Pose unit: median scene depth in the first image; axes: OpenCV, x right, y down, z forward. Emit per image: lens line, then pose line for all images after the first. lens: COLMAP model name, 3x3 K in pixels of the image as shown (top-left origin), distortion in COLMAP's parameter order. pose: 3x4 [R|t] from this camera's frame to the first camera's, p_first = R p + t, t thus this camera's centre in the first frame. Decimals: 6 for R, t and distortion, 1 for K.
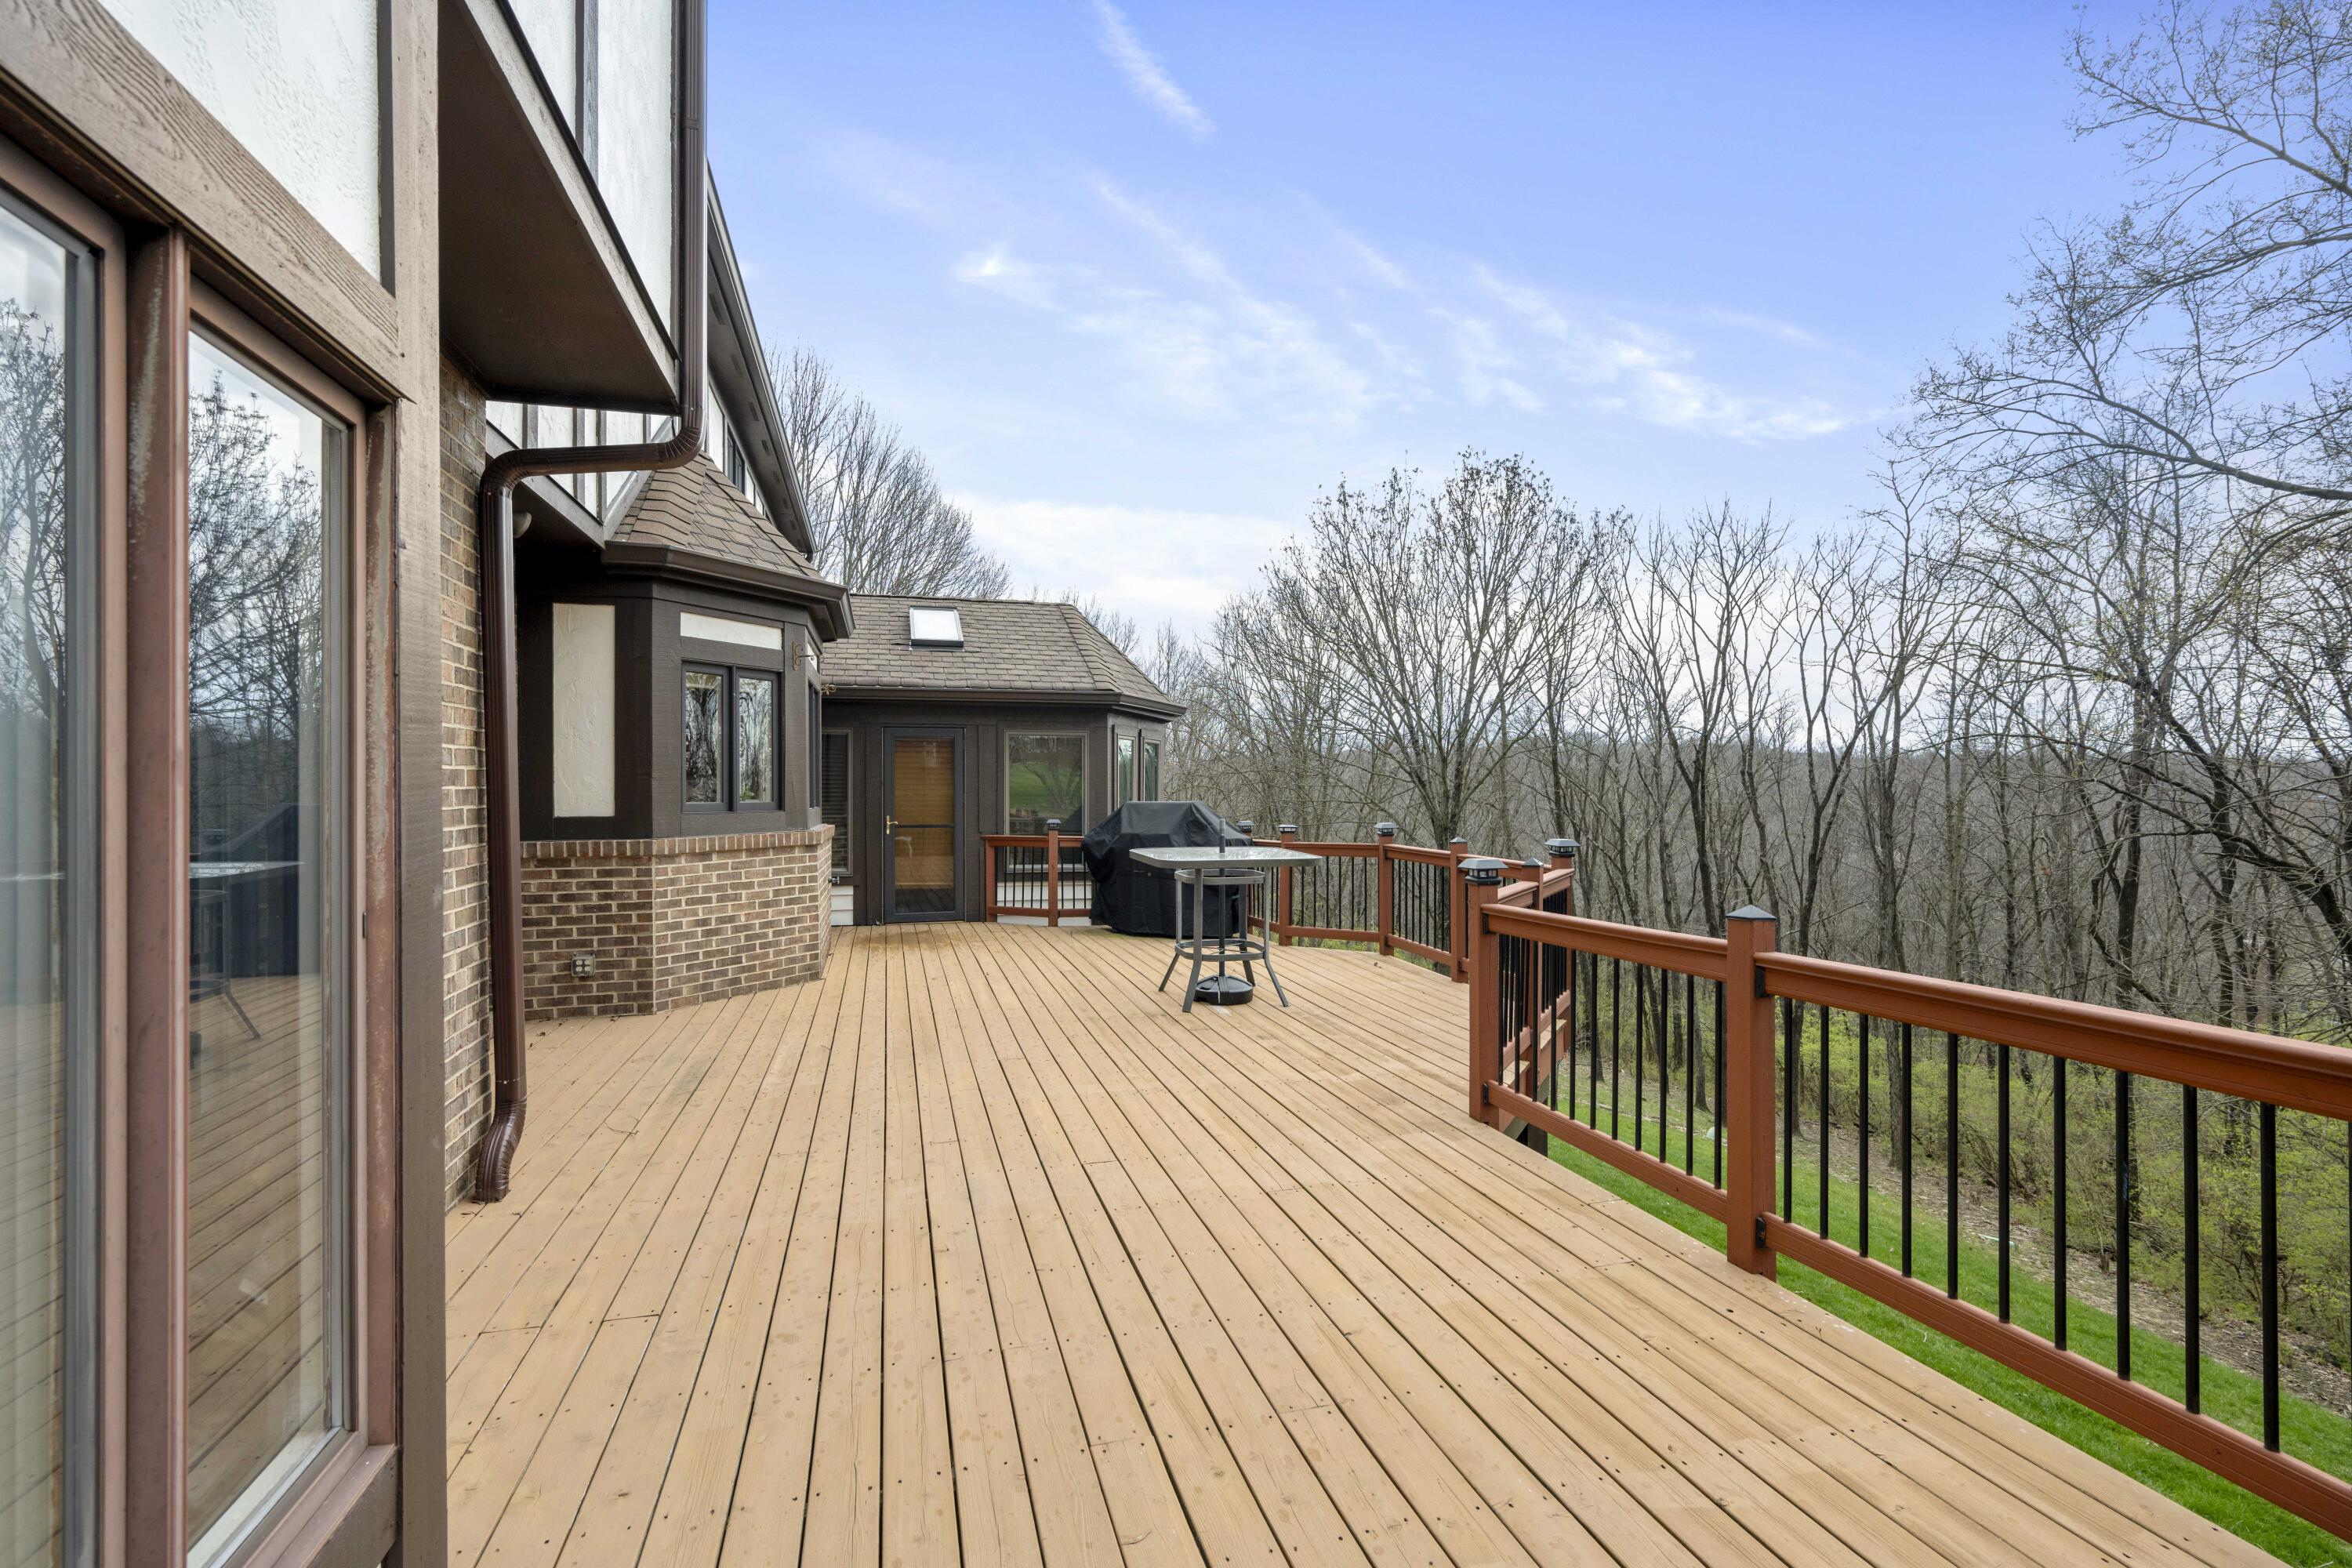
lens RADIAL K [[1043.7, 0, 1156.5], [0, 1043.7, 783.6], [0, 0, 1]] dist [0.013081, -0.002117]
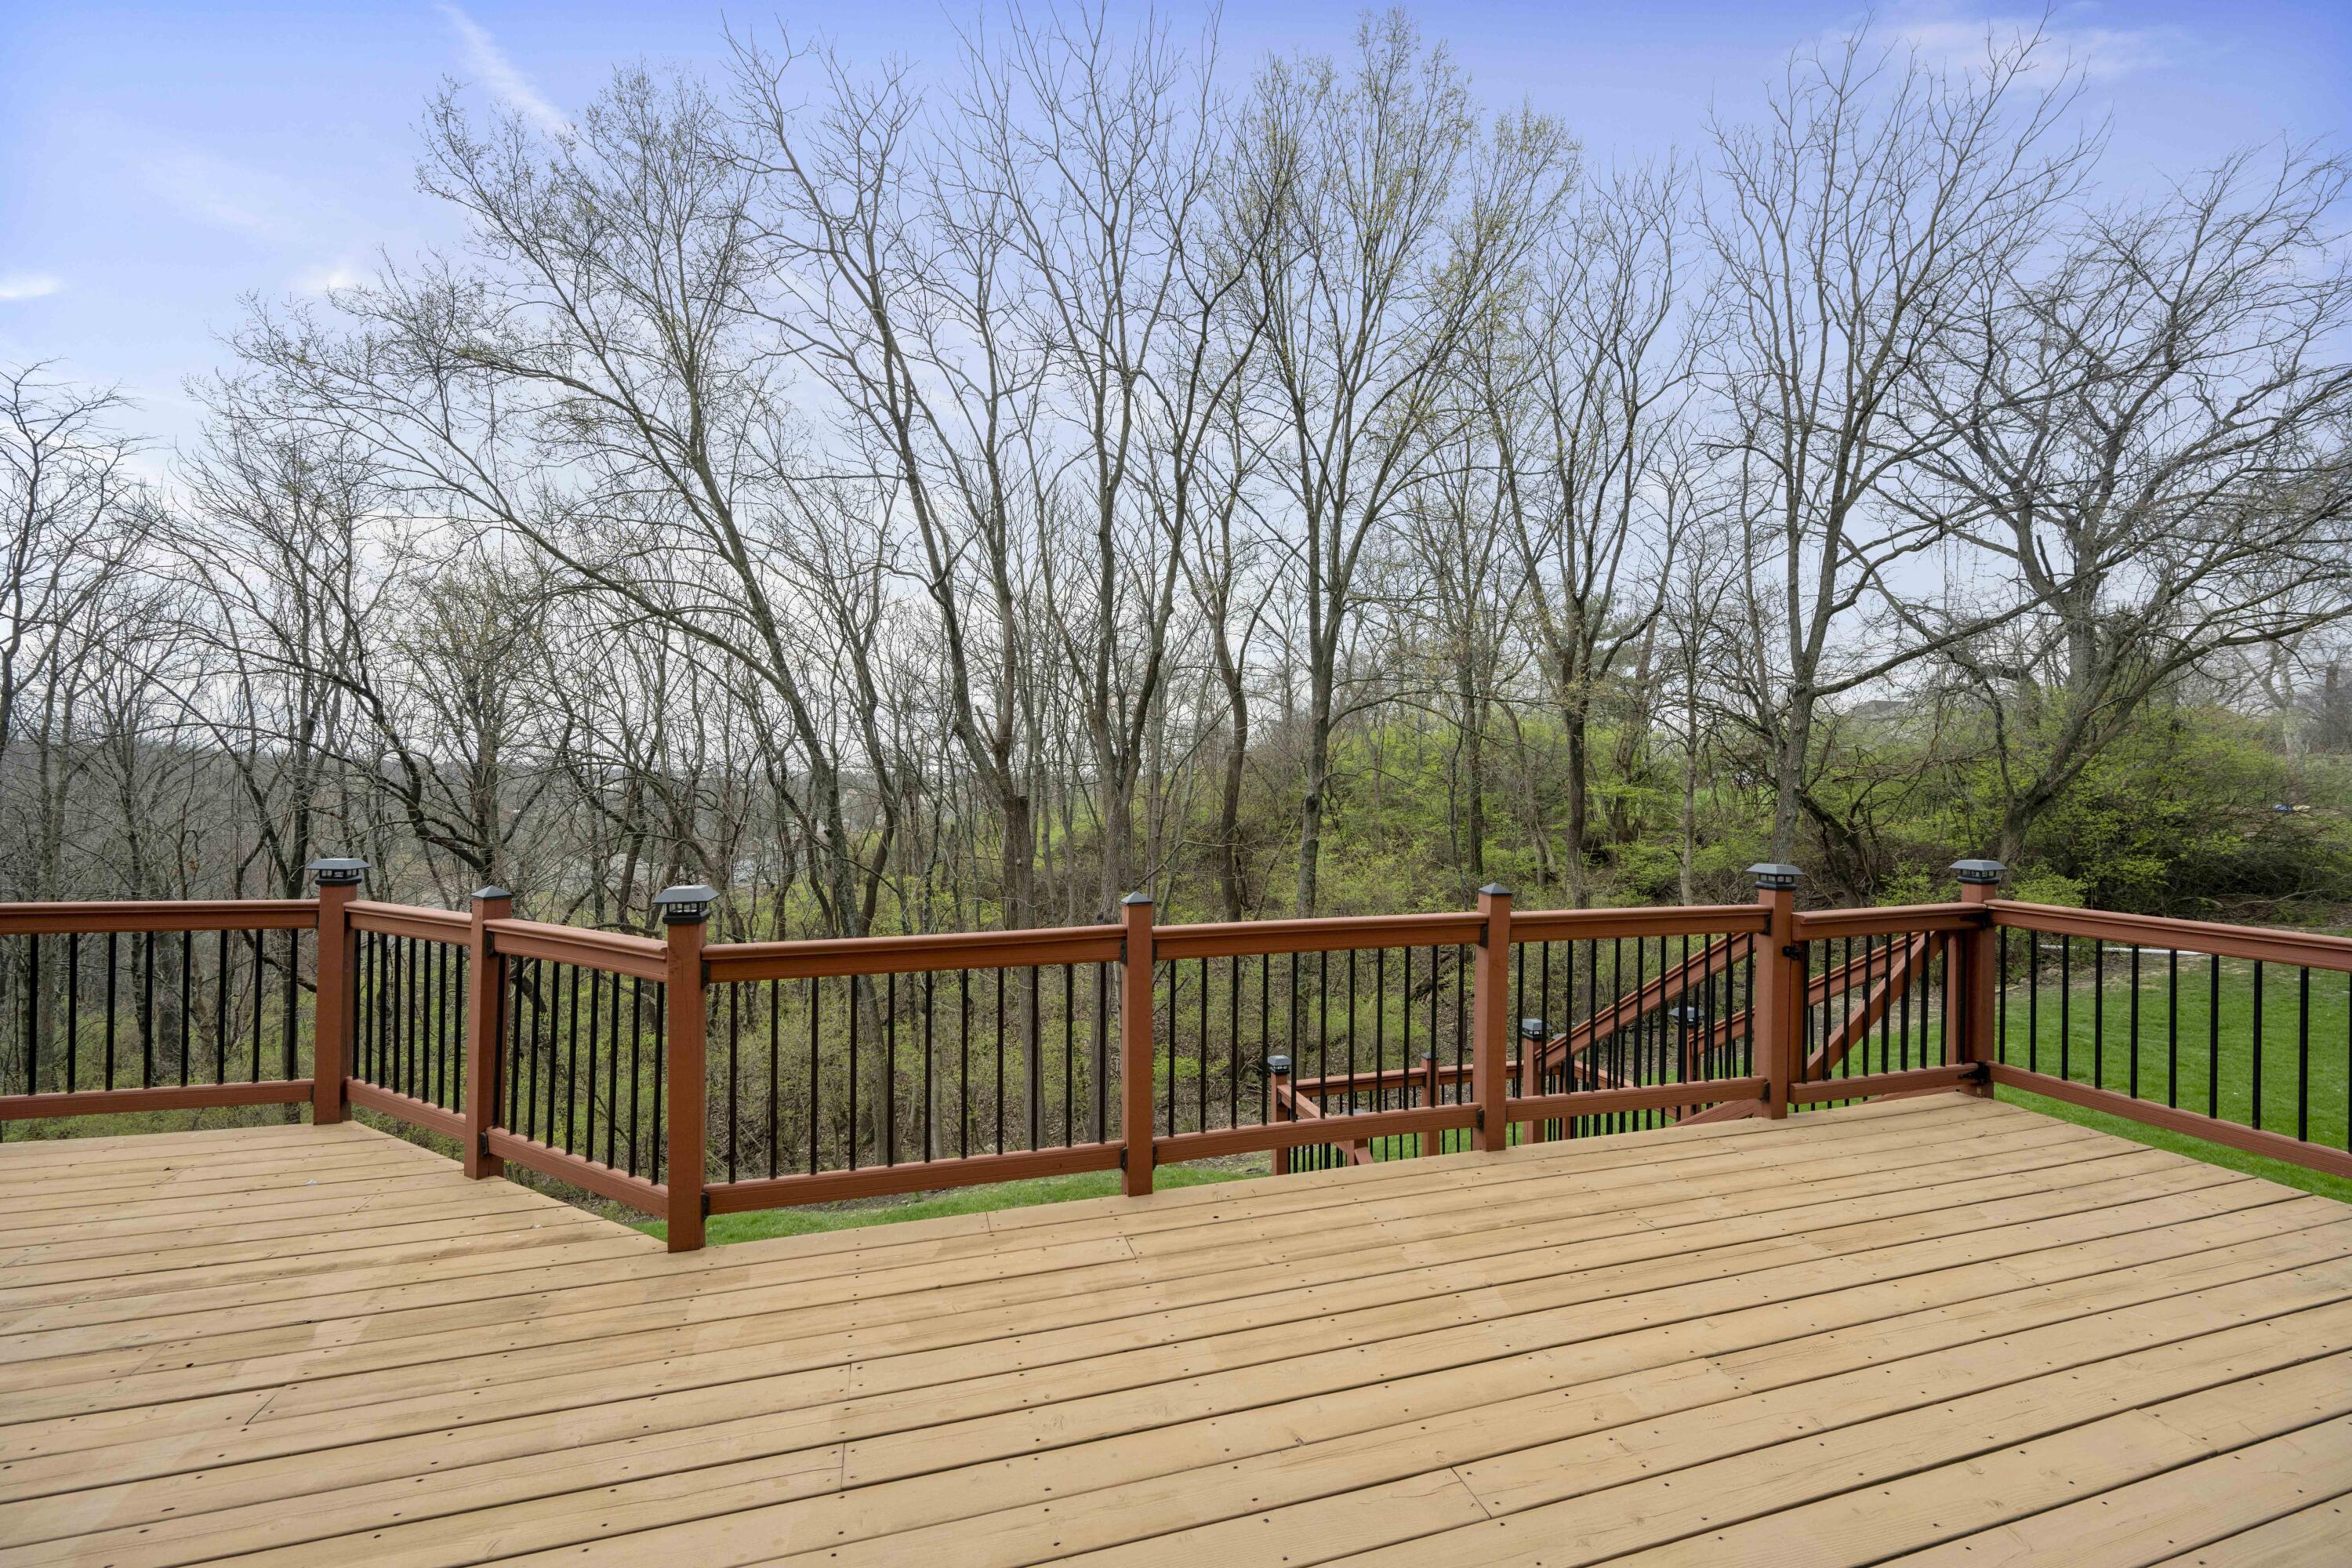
lens RADIAL K [[930.2, 0, 1167.1], [0, 930.2, 781.7], [0, 0, 1]] dist [-0.001208, 0.000120]
pose [[-0.027554, 0.004319, 0.999611, -0.350615], [-0.013546, 0.999897, -0.004693, -0.004825], [-0.999529, -0.013670, -0.027493, 0.692278]]
